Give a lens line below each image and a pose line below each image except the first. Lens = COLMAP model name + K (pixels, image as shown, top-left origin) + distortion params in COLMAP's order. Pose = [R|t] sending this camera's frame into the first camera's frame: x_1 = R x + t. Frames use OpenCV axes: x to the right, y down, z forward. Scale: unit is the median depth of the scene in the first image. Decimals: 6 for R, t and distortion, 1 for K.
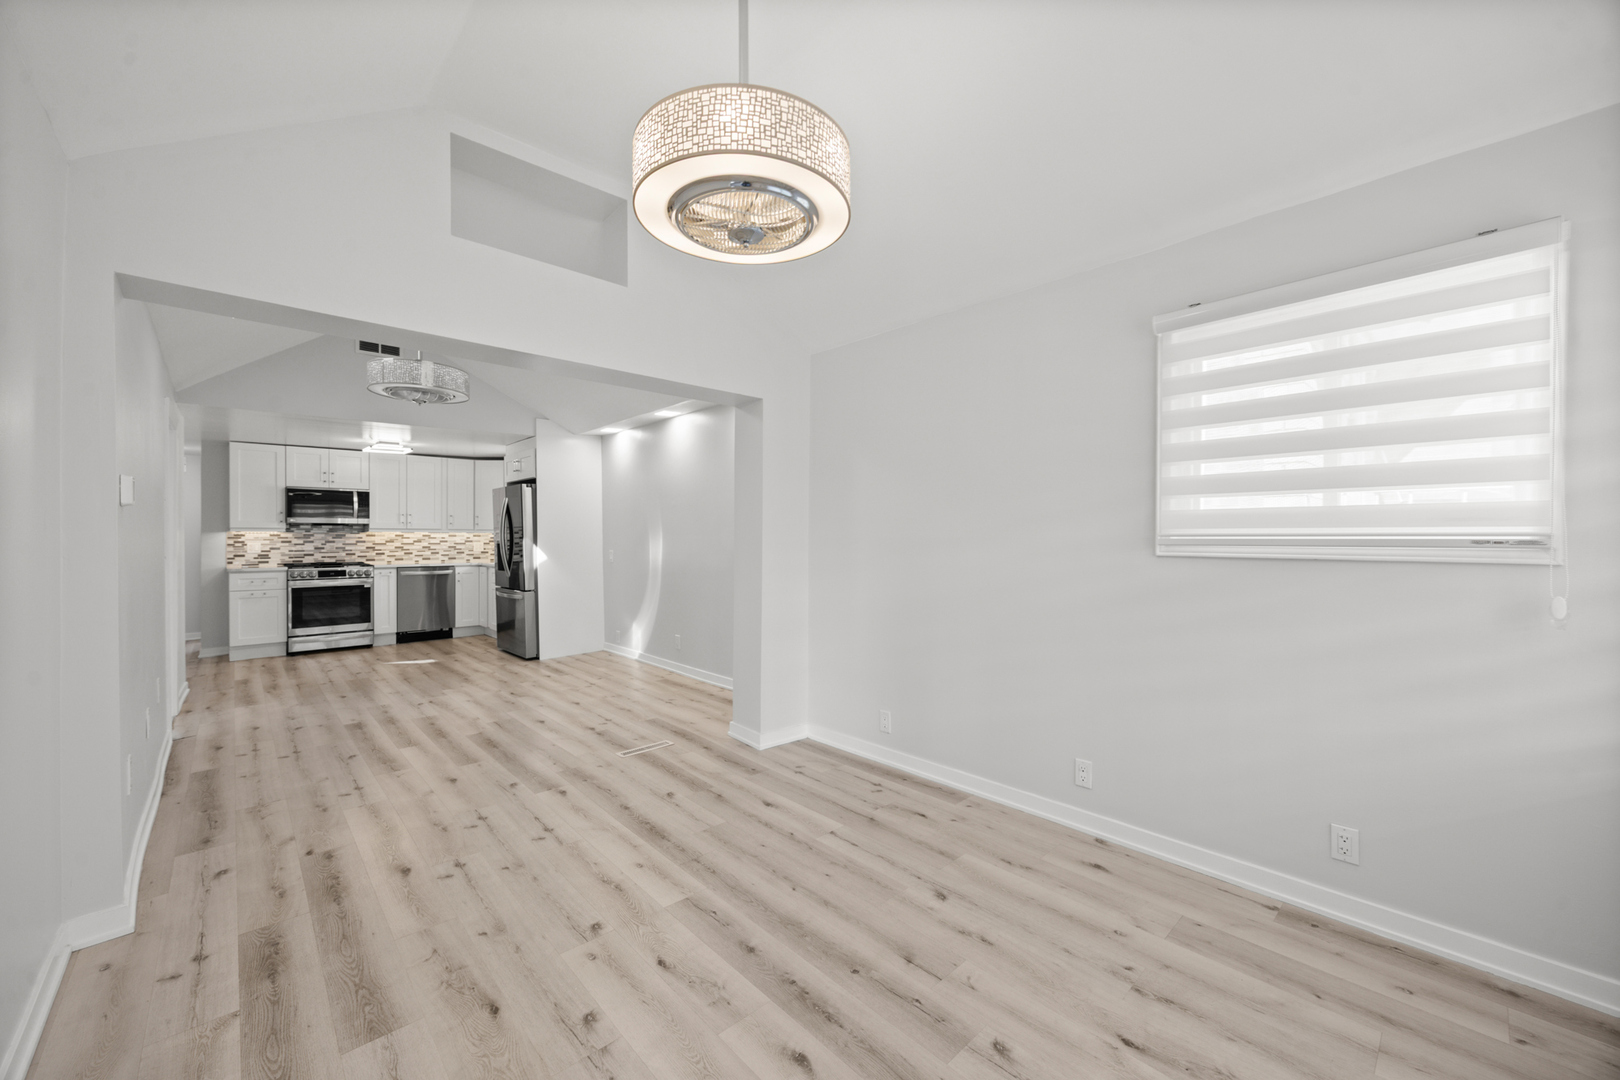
lens RADIAL K [[620.3, 0, 806.9], [0, 620.3, 539.1], [0, 0, 1]] dist [-0.002918, -0.000201]
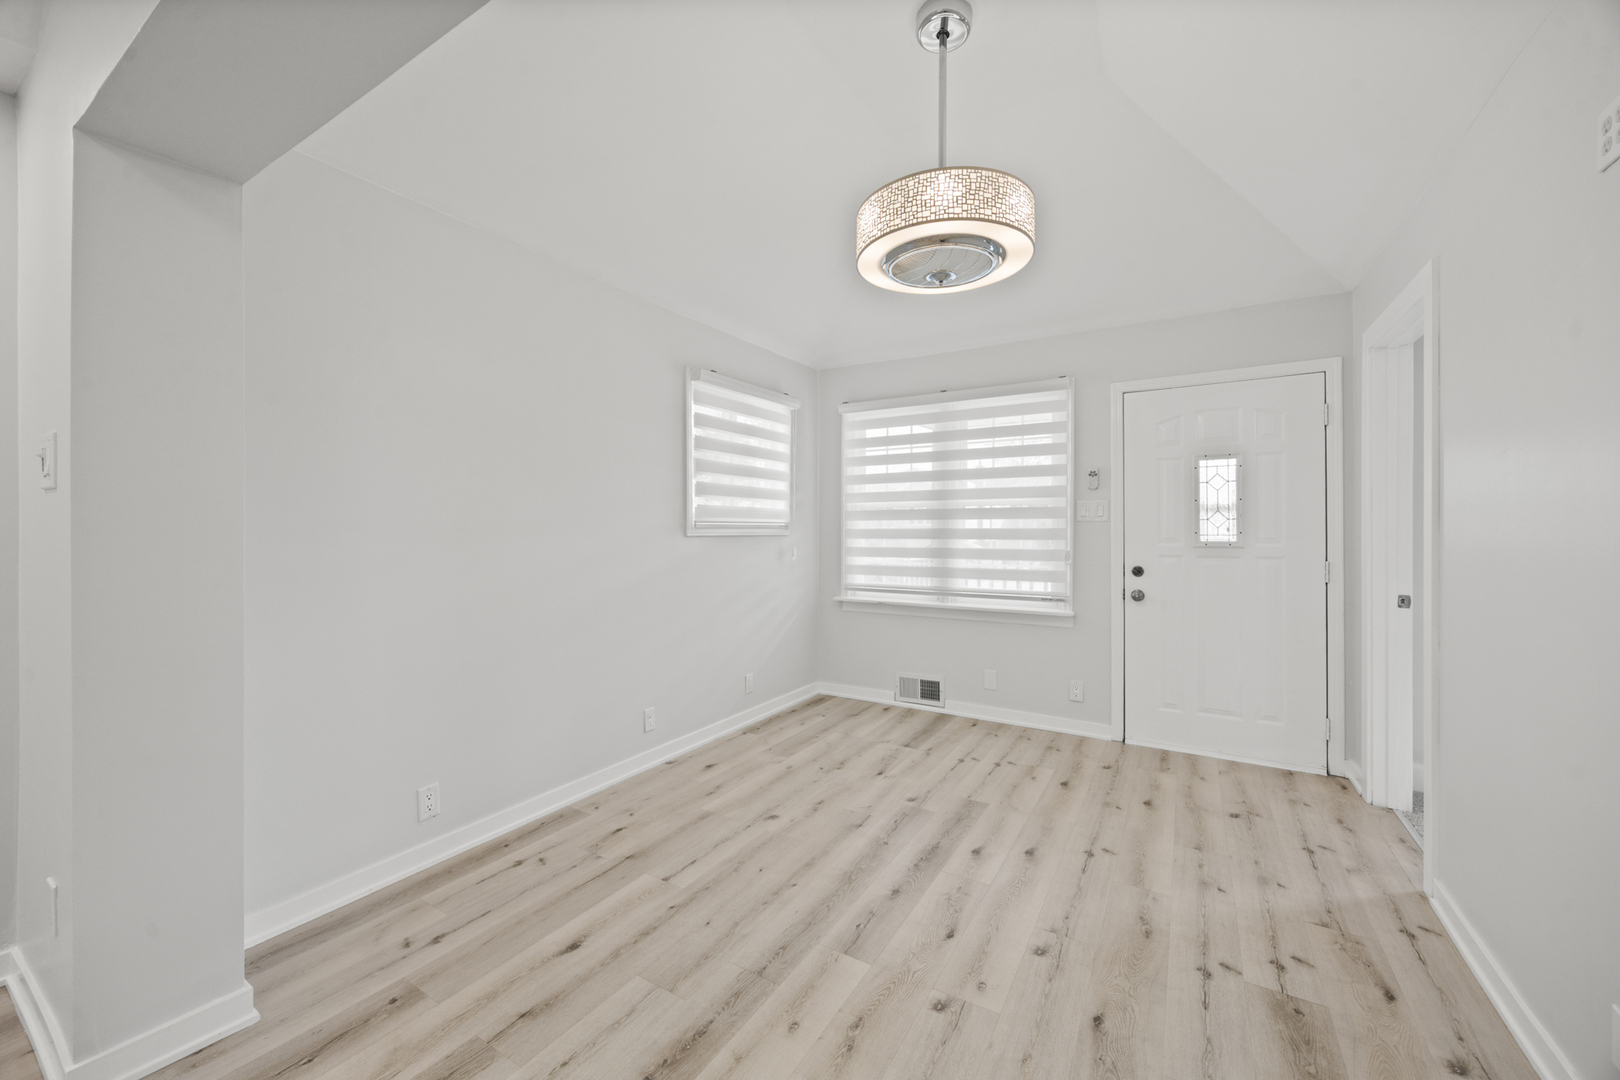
lens RADIAL K [[620.3, 0, 806.7], [0, 620.3, 532.1], [0, 0, 1]] dist [-0.002918, -0.000201]
pose [[-0.266145, -0.005778, 0.963916, -1.011782], [0.002280, 0.999975, 0.006624, 0.010984], [-0.963930, 0.003961, -0.266125, 1.314342]]
